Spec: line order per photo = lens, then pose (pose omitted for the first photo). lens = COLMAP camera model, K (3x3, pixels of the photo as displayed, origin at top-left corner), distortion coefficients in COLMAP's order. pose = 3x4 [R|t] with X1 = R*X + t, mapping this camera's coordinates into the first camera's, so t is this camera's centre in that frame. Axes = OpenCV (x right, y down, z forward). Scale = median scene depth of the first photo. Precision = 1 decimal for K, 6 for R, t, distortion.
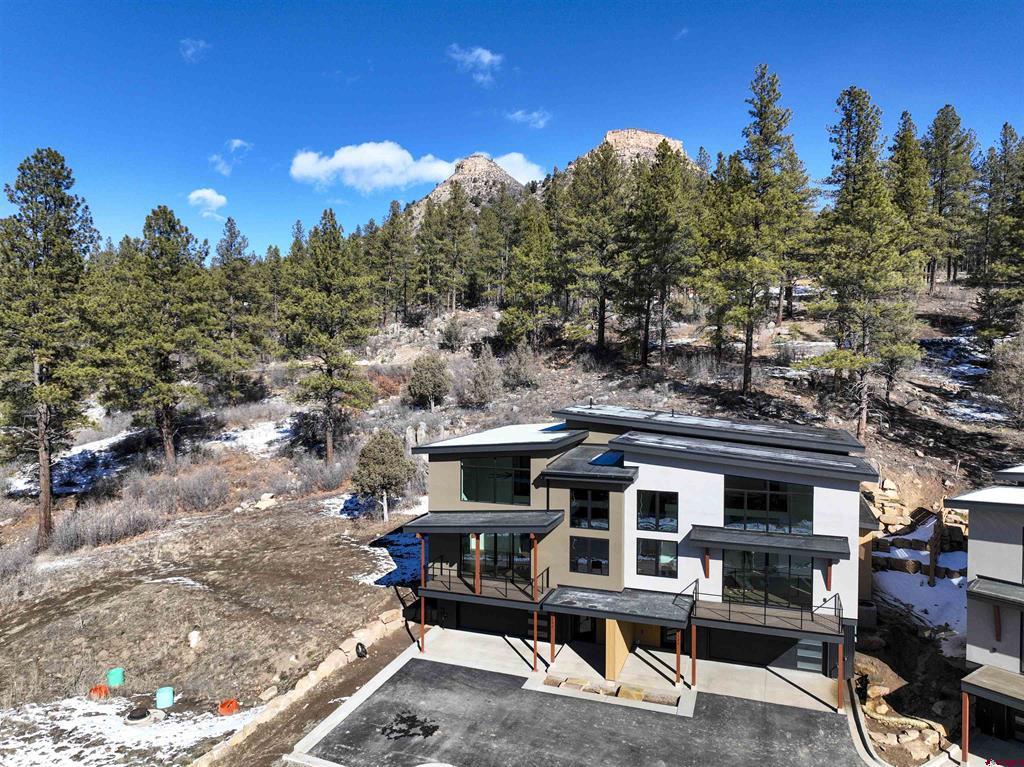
lens RADIAL K [[715.8, 0, 512.0], [0, 715.8, 383.5], [0, 0, 1]] dist [0.001923, 0.001970]
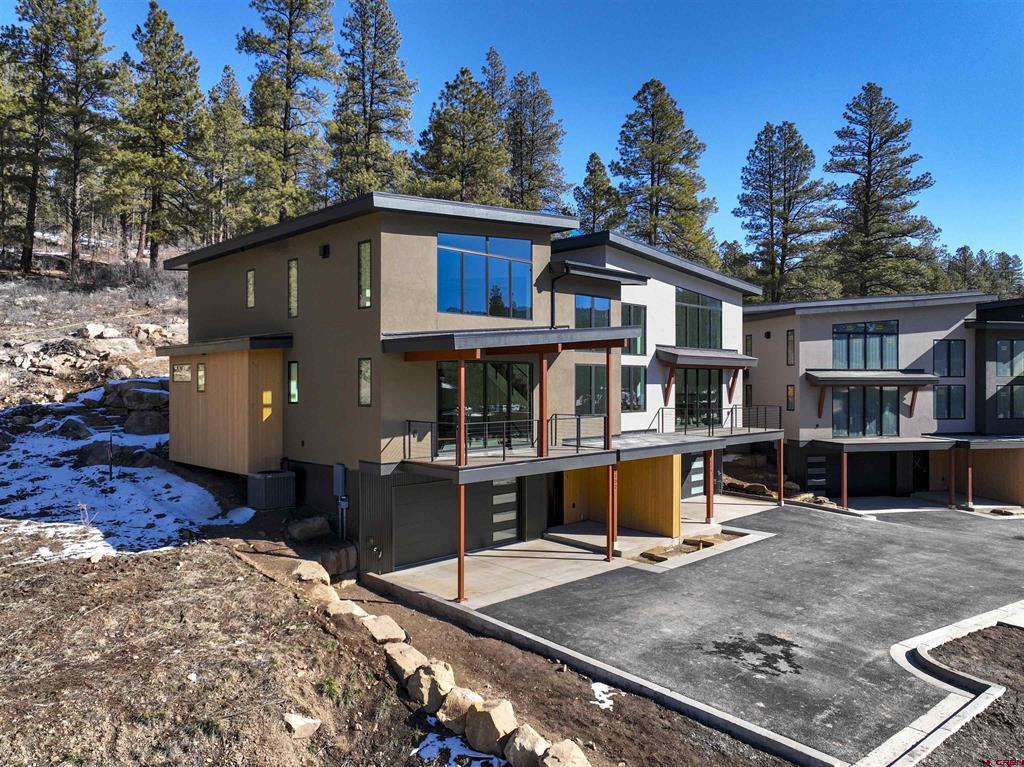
lens RADIAL K [[715.8, 0, 512.0], [0, 715.8, 383.5], [0, 0, 1]] dist [0.001923, 0.001970]
pose [[0.424216, -0.005955, 0.905542, -0.583226], [0.029062, 0.999553, -0.007041, 0.244340], [-0.905095, 0.029304, 0.424199, 0.799672]]
